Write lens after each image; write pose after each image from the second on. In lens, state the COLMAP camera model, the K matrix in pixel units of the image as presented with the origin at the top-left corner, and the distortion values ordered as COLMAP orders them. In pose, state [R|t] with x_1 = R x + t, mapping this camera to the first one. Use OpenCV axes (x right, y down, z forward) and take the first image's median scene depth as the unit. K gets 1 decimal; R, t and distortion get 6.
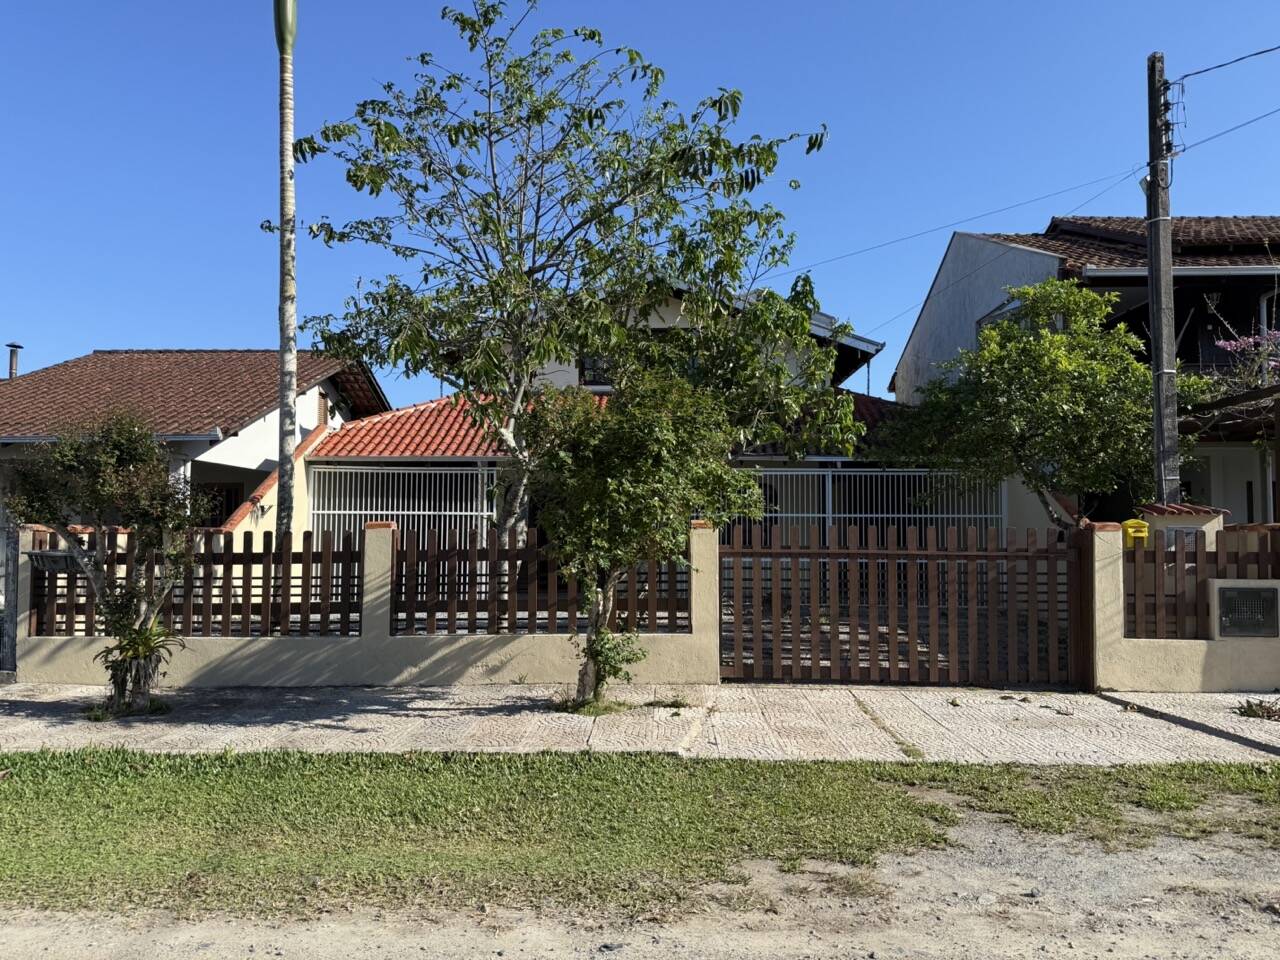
lens RADIAL K [[897.7, 0, 644.5], [0, 897.7, 481.9], [0, 0, 1]] dist [0.005390, -0.017112]
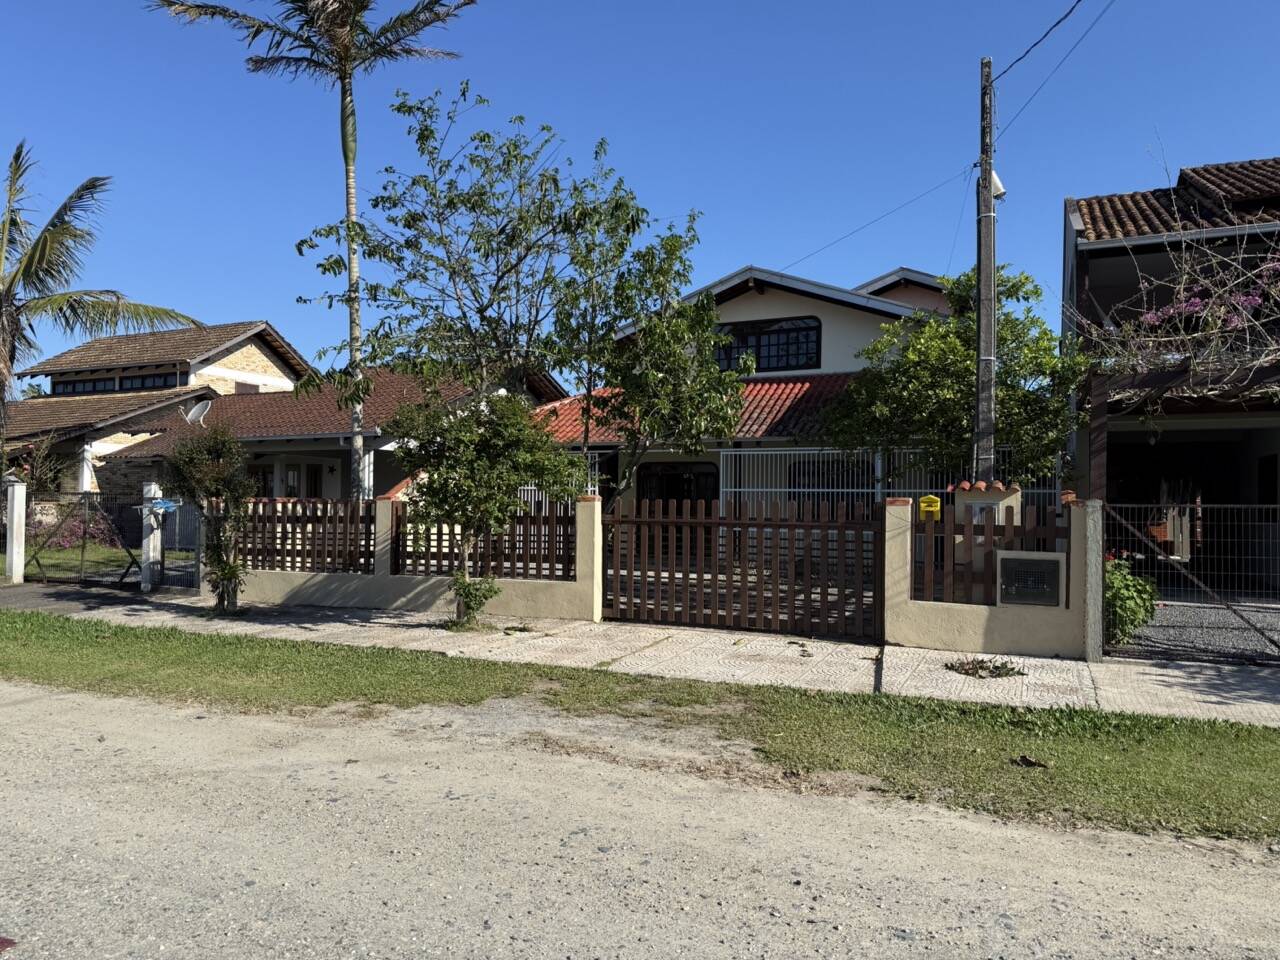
lens RADIAL K [[897.7, 0, 646.4], [0, 897.7, 479.2], [0, 0, 1]] dist [0.005390, -0.017112]
pose [[0.925121, -0.004161, -0.379650, 0.639851], [0.014745, 0.999579, 0.024975, -0.011422], [0.379386, -0.028703, 0.924793, -0.166965]]
